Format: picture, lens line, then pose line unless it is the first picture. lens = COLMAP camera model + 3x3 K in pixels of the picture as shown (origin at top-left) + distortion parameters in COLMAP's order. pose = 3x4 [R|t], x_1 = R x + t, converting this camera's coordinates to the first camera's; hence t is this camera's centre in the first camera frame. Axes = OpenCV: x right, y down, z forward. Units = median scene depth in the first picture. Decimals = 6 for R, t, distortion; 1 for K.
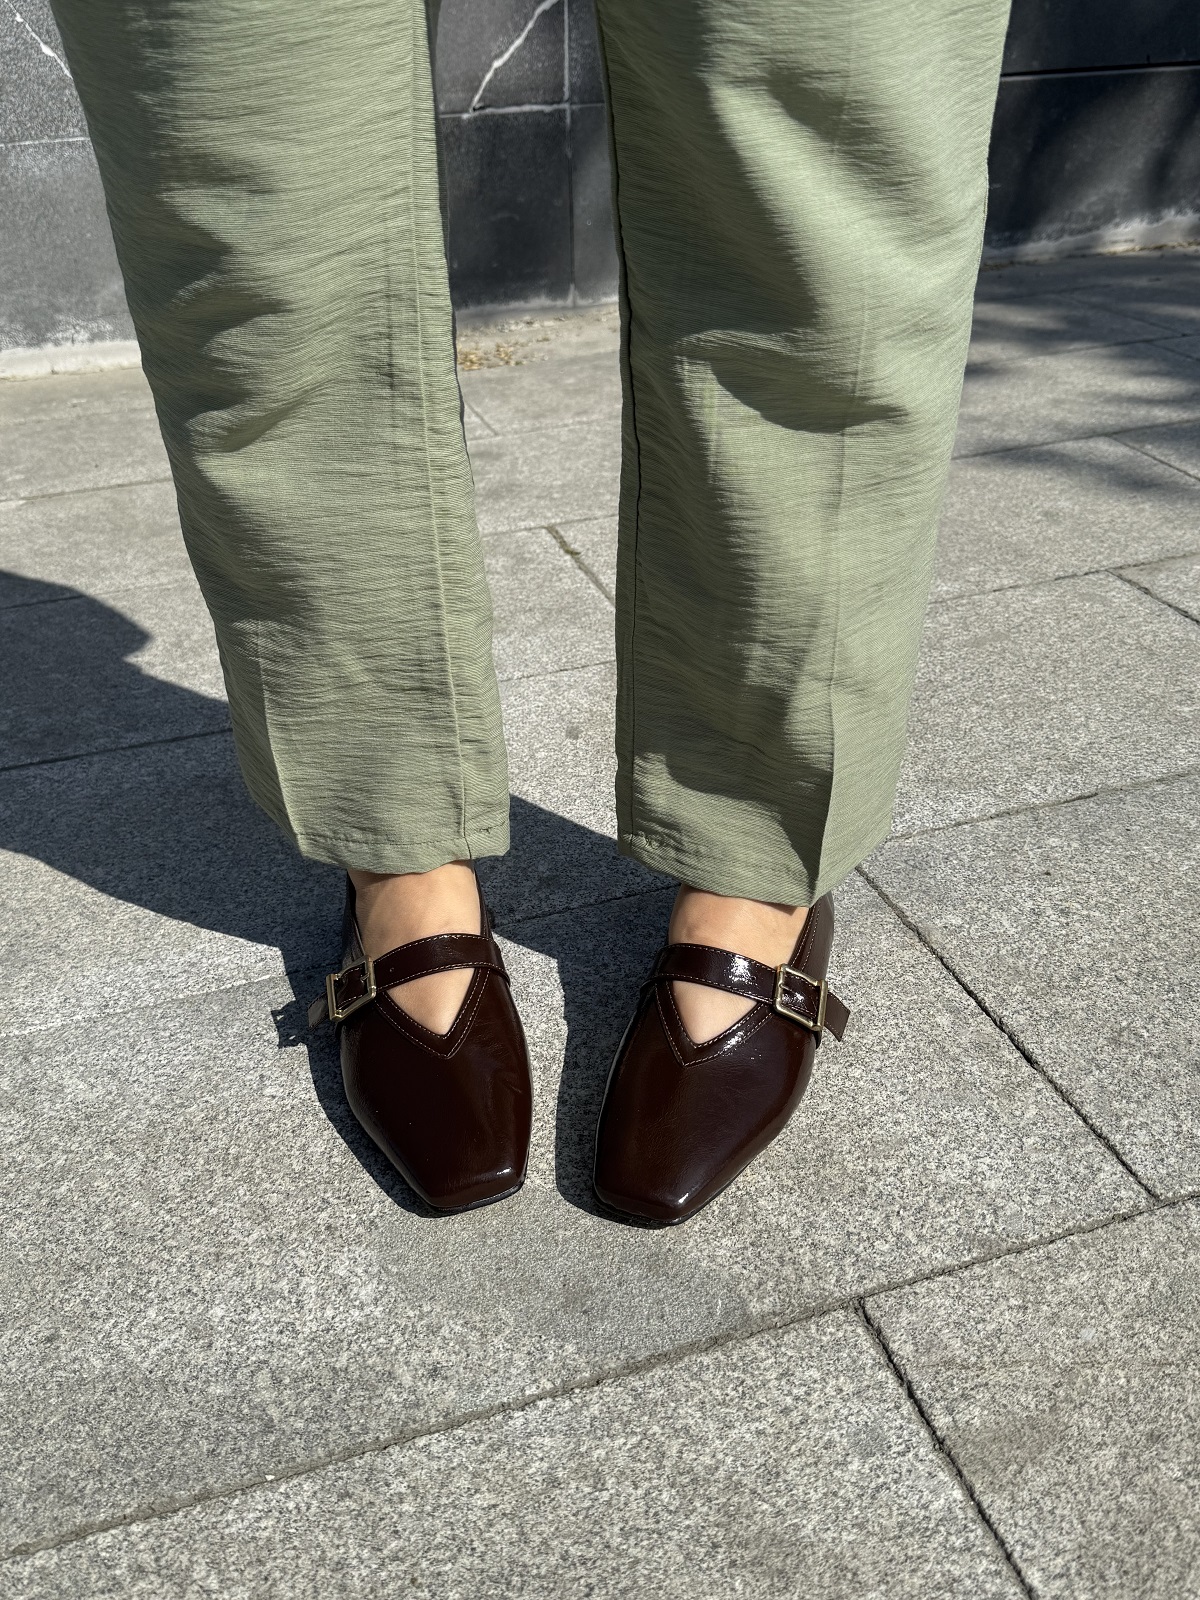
lens RADIAL K [[1433.0, 0, 599.2], [0, 1433.0, 798.1], [0, 0, 1]] dist [0.185846, -0.456272]
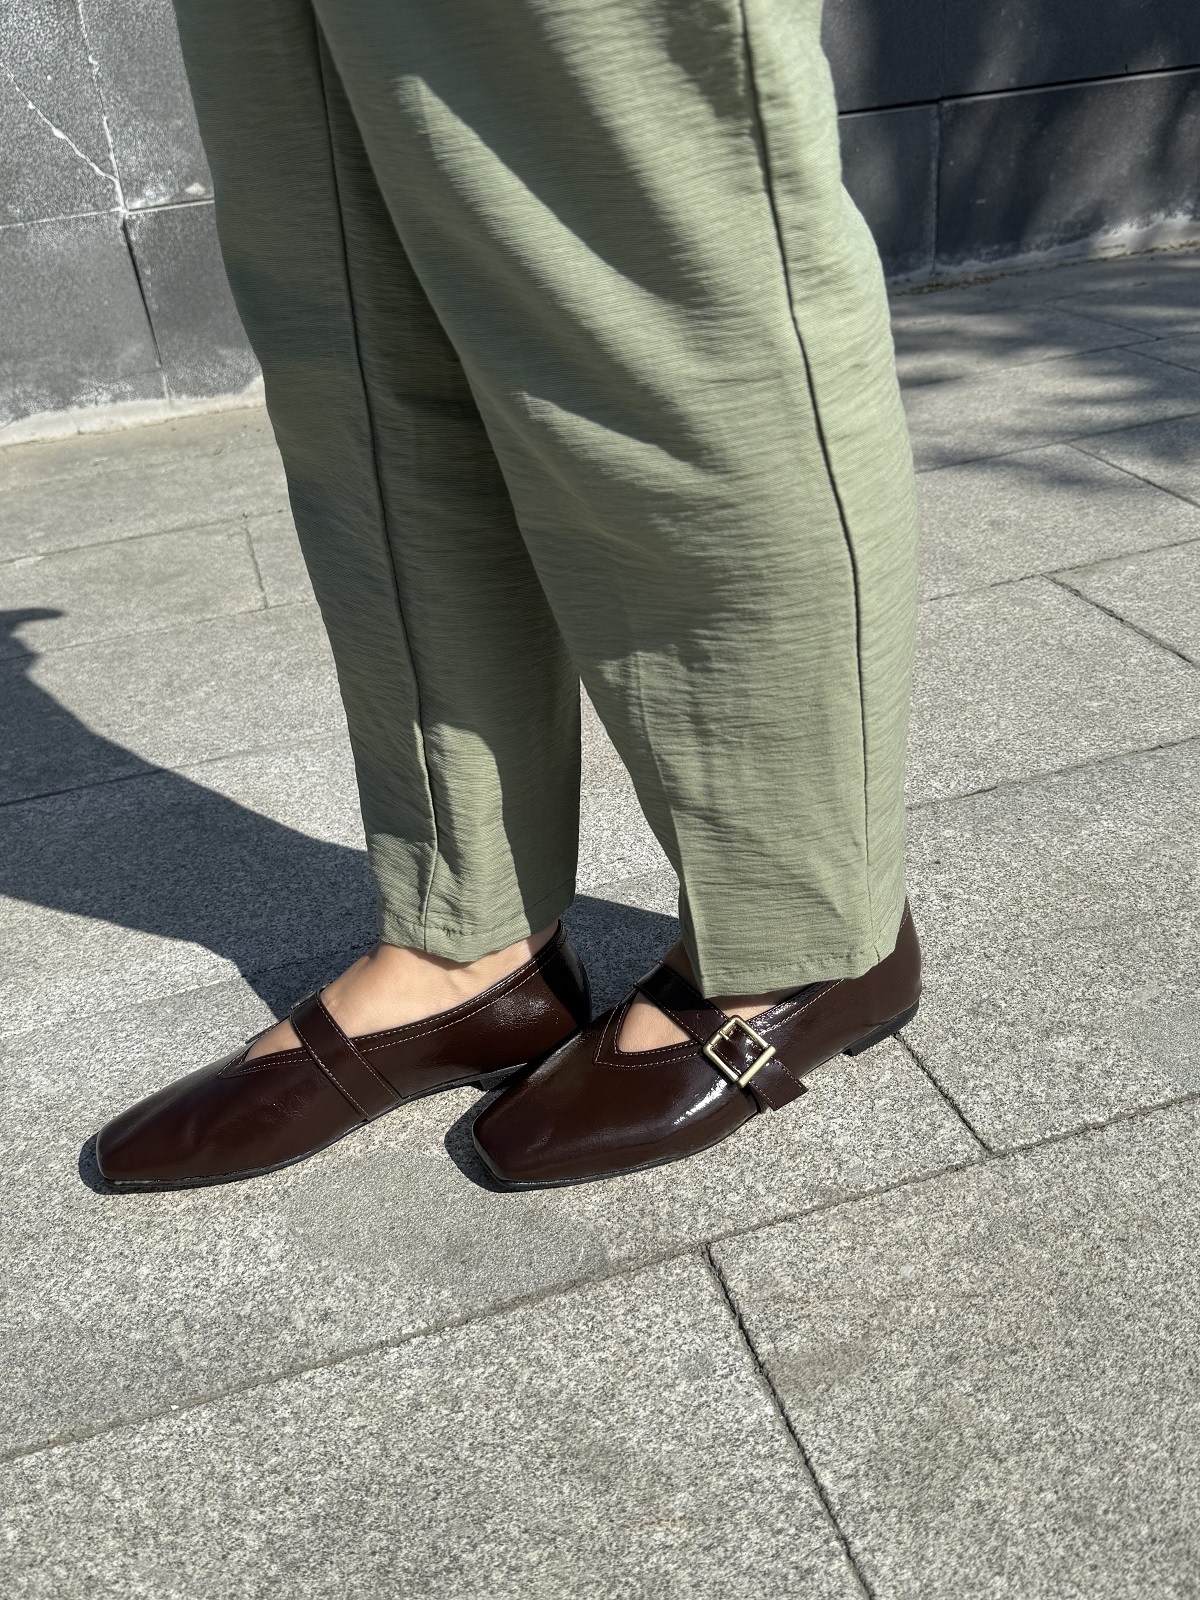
lens RADIAL K [[1433.0, 0, 597.8], [0, 1433.0, 803.0], [0, 0, 1]] dist [0.187526, -0.452678]
pose [[0.997664, -0.038864, -0.056173, 0.165479], [0.038184, 0.999185, -0.013112, 0.017249], [0.056637, 0.010937, 0.998335, -0.114016]]
